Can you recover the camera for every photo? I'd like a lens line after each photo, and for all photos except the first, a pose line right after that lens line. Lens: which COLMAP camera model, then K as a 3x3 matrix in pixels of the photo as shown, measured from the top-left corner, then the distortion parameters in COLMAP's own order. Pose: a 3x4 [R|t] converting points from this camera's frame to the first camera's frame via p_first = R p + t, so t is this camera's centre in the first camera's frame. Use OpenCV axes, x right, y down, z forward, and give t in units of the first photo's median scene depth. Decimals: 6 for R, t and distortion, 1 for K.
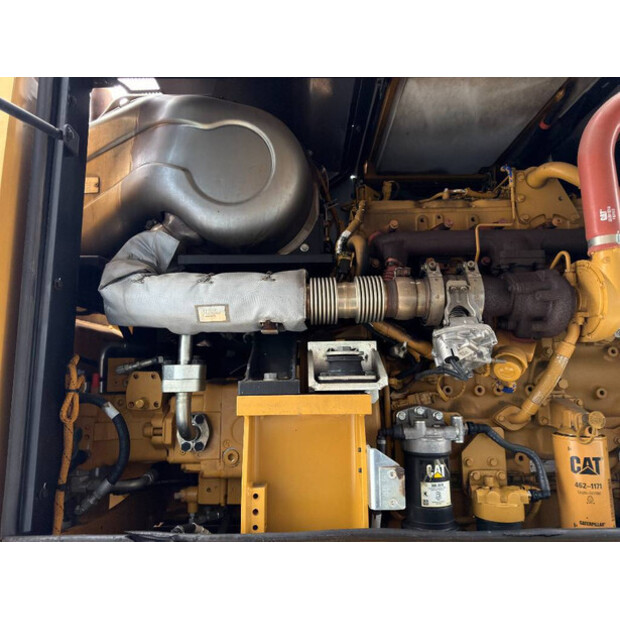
lens RADIAL K [[446.9, 0, 310.0], [0, 446.9, 310.0], [0, 0, 1]] dist [0.054181, -0.005401]
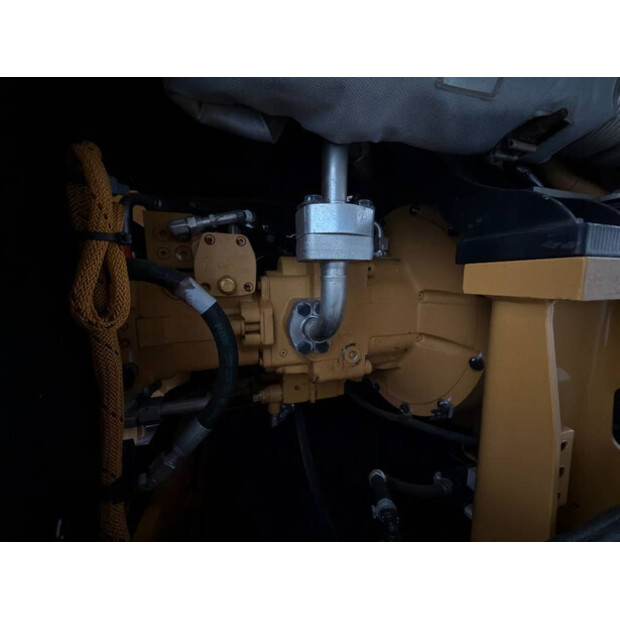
lens RADIAL K [[248.9, 0, 309.8], [0, 248.9, 299.4], [0, 0, 1]] dist [0.000630, -0.000012]
pose [[0.951946, -0.029894, 0.304804, -0.367217], [-0.038343, 0.975762, 0.215450, 0.149265], [-0.303856, -0.216784, 0.927726, 0.652394]]
